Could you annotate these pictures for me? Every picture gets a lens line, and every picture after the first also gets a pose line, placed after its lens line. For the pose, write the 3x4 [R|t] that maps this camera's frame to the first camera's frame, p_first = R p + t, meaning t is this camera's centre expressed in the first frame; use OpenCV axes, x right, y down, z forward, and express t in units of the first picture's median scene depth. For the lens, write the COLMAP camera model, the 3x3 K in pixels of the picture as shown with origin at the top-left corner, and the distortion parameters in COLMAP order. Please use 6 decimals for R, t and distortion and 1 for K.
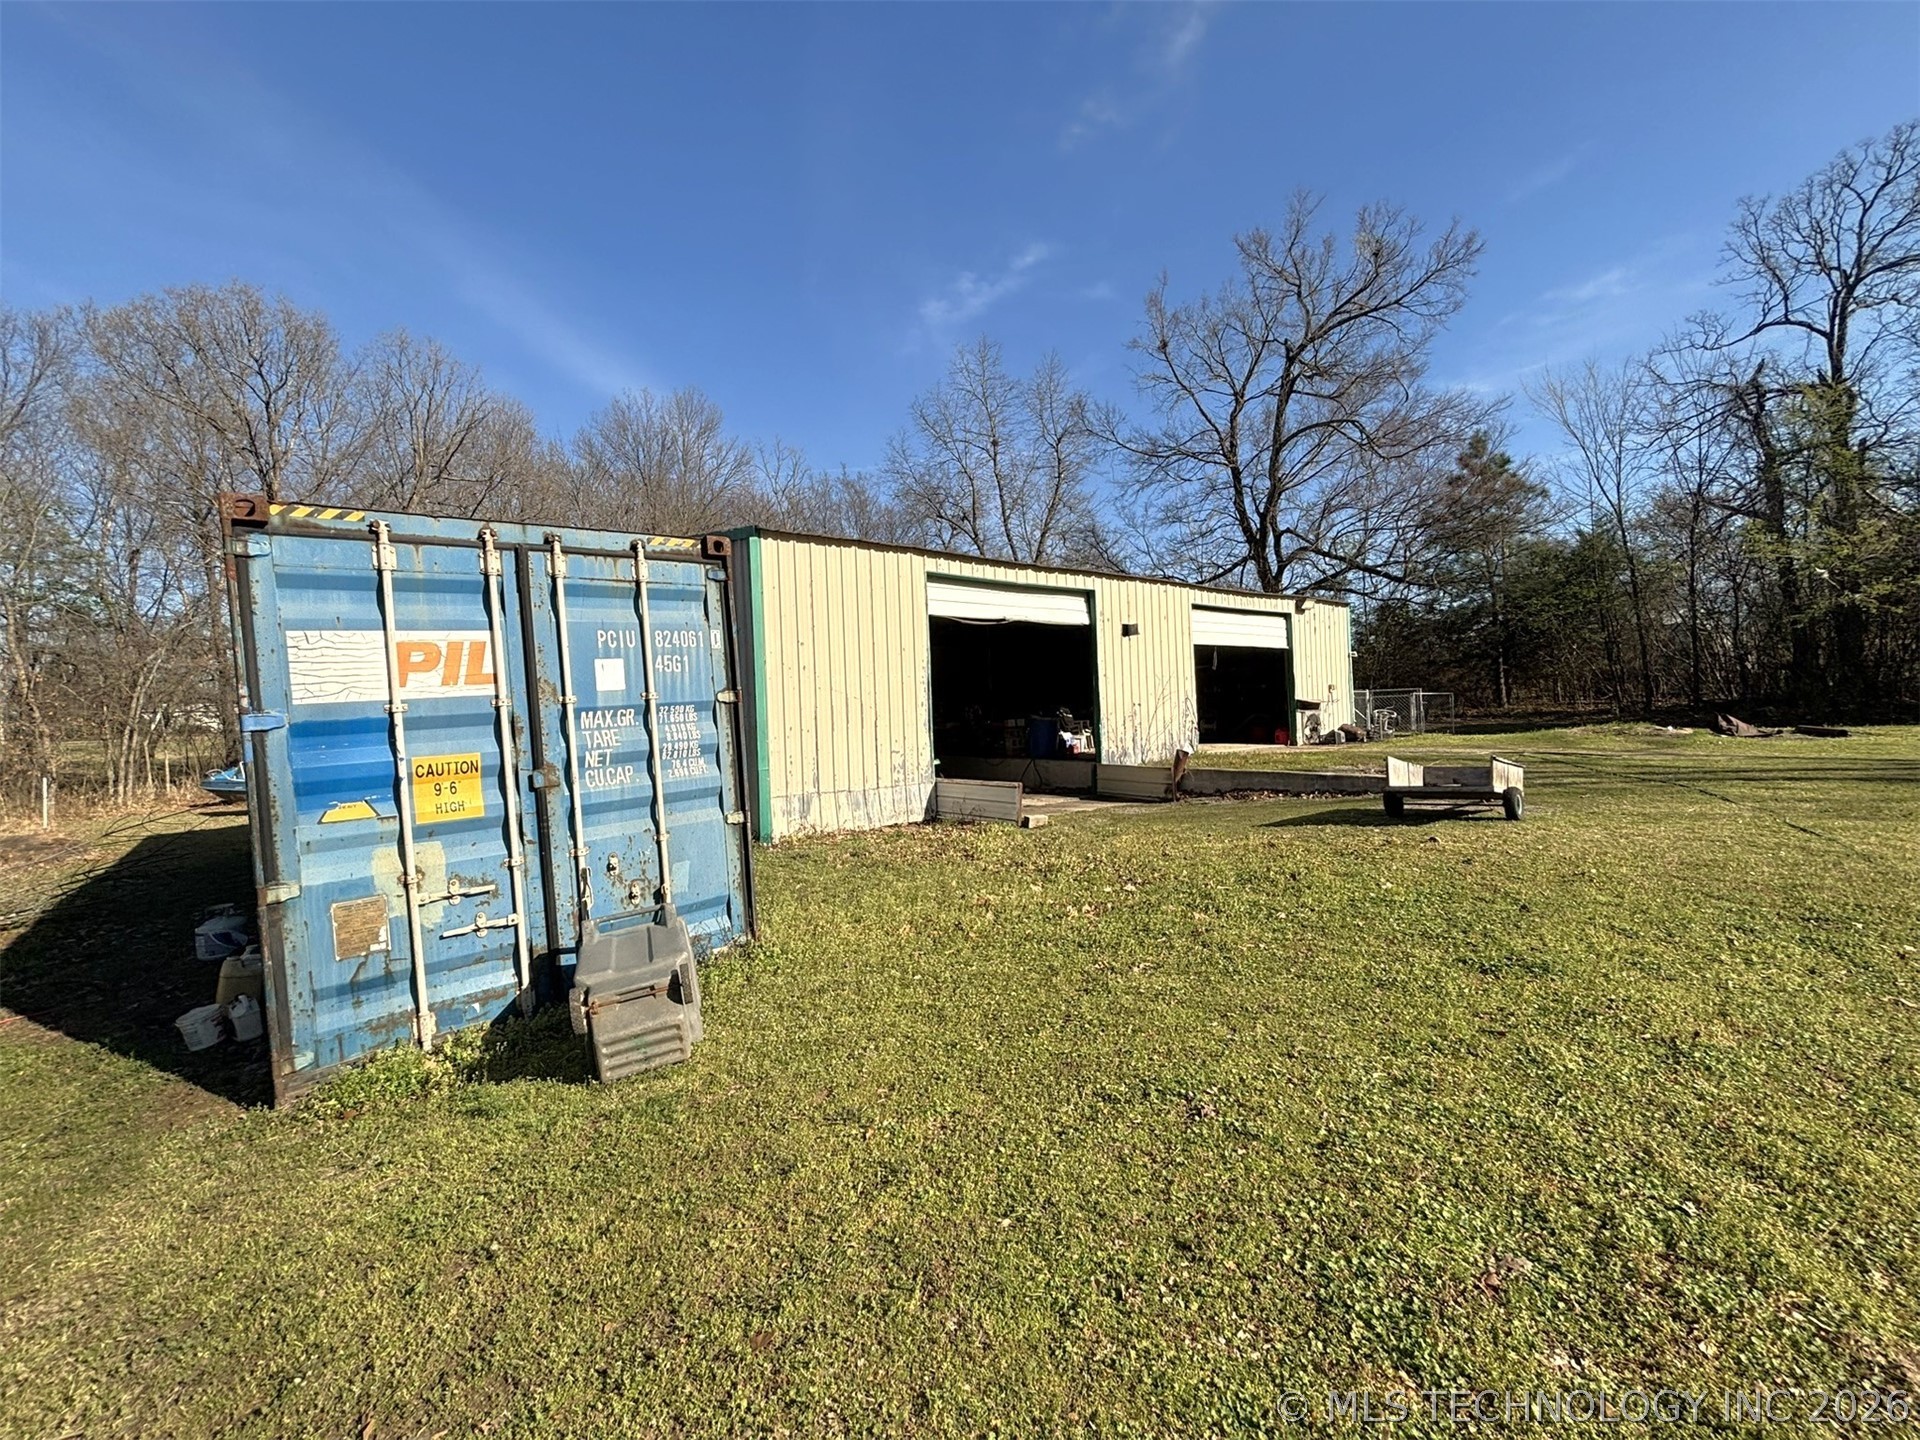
lens RADIAL K [[772.6, 0, 959.8], [0, 772.6, 720.5], [0, 0, 1]] dist [0.002711, 0.000028]
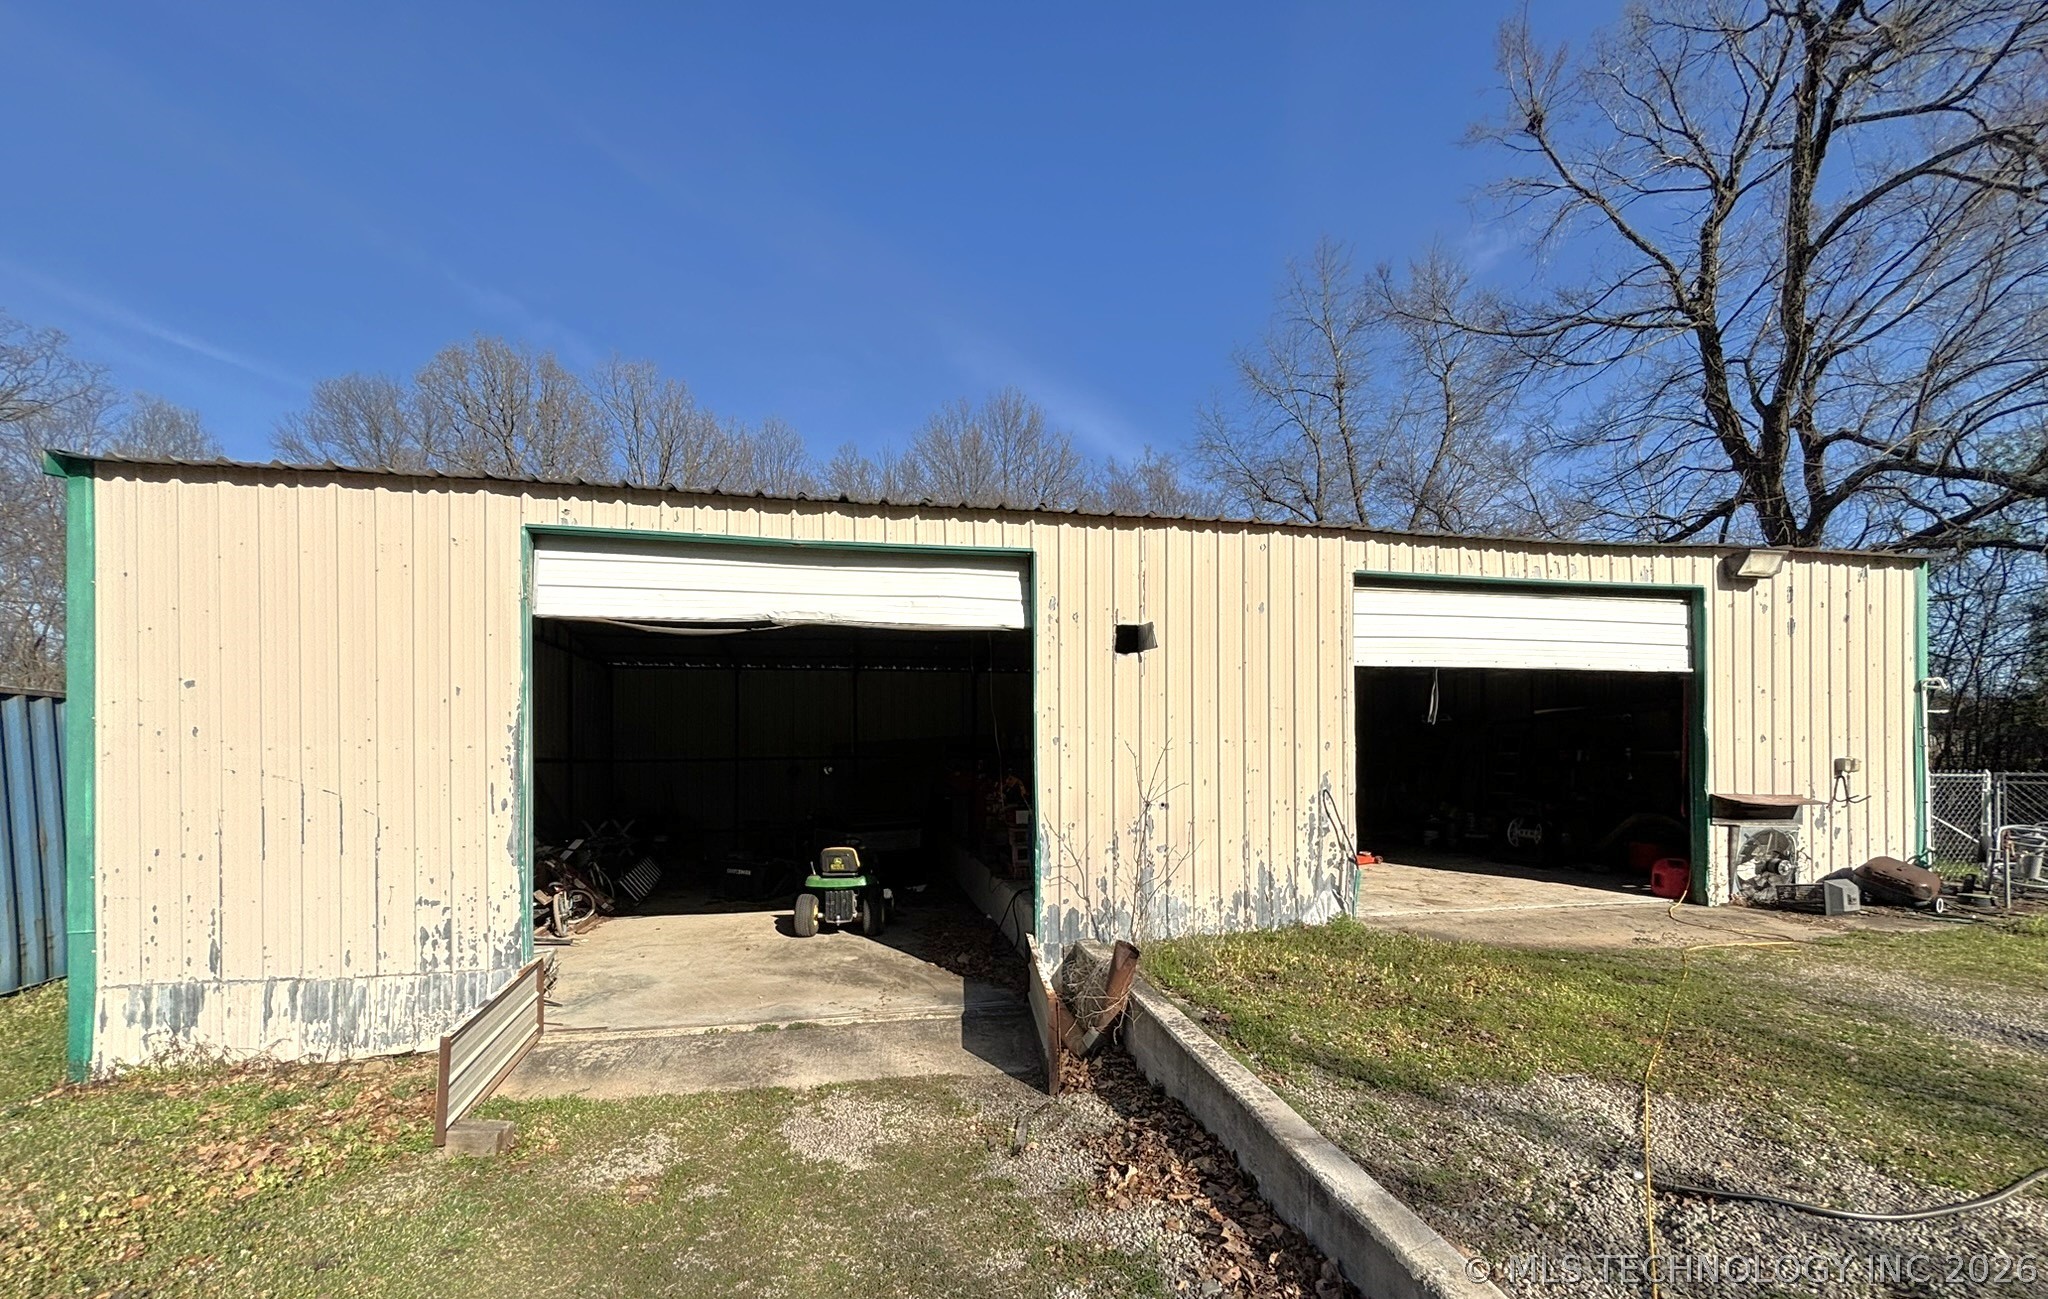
lens RADIAL K [[831.1, 0, 1041.5], [0, 831.1, 765.5], [0, 0, 1]] dist [-0.002180, -0.000009]
pose [[0.898007, 0.031052, -0.438883, 0.306908], [-0.026980, 0.999516, 0.015514, -0.039963], [0.439152, -0.002090, 0.898410, 0.440272]]
